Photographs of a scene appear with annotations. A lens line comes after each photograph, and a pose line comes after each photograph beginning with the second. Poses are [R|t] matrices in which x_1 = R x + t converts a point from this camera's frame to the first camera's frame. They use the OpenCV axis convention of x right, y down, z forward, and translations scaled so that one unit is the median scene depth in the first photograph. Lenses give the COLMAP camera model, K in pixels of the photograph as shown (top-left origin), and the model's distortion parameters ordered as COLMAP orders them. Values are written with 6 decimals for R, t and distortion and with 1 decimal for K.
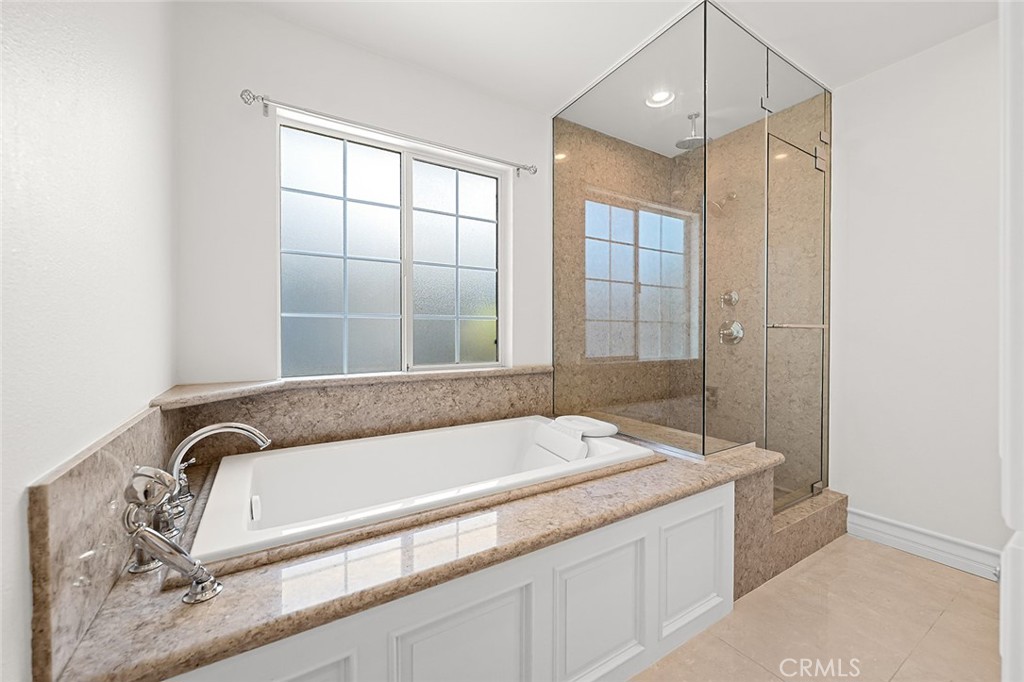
lens RADIAL K [[399.4, 0, 500.6], [0, 399.4, 332.7], [0, 0, 1]] dist [0.000111, -0.000001]
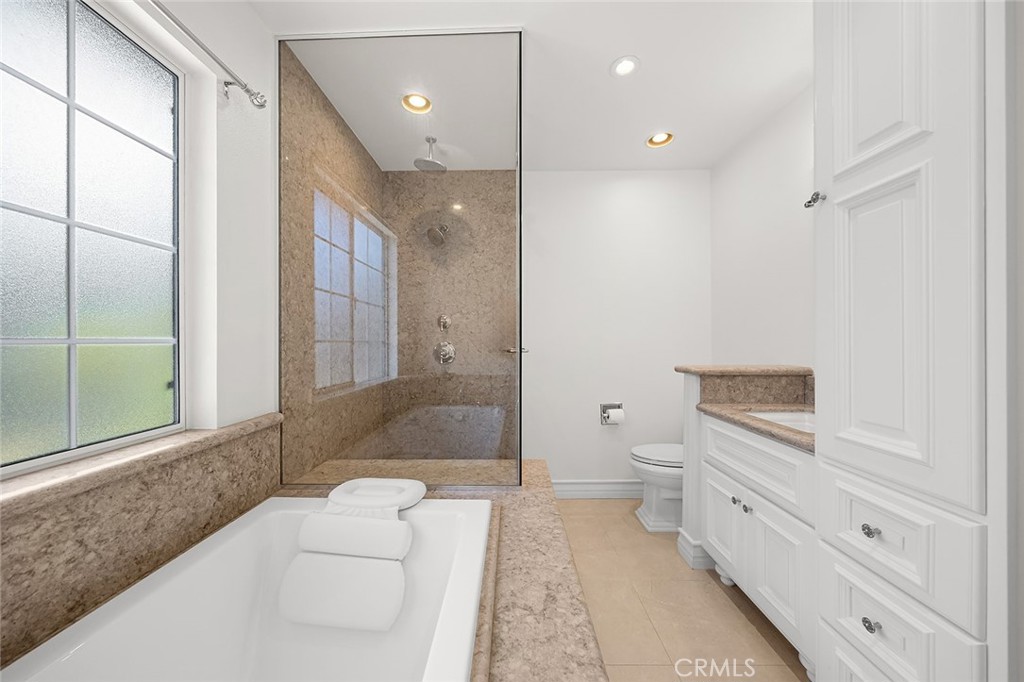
lens RADIAL K [[352.8, 0, 512.0], [0, 352.8, 341.0], [0, 0, 1]] dist [-0.000521, -0.000133]
pose [[0.525441, 0.002444, 0.850827, -0.165697], [-0.000089, 0.999996, -0.002818, -0.033786], [-0.850830, 0.001404, 0.525439, 0.364138]]
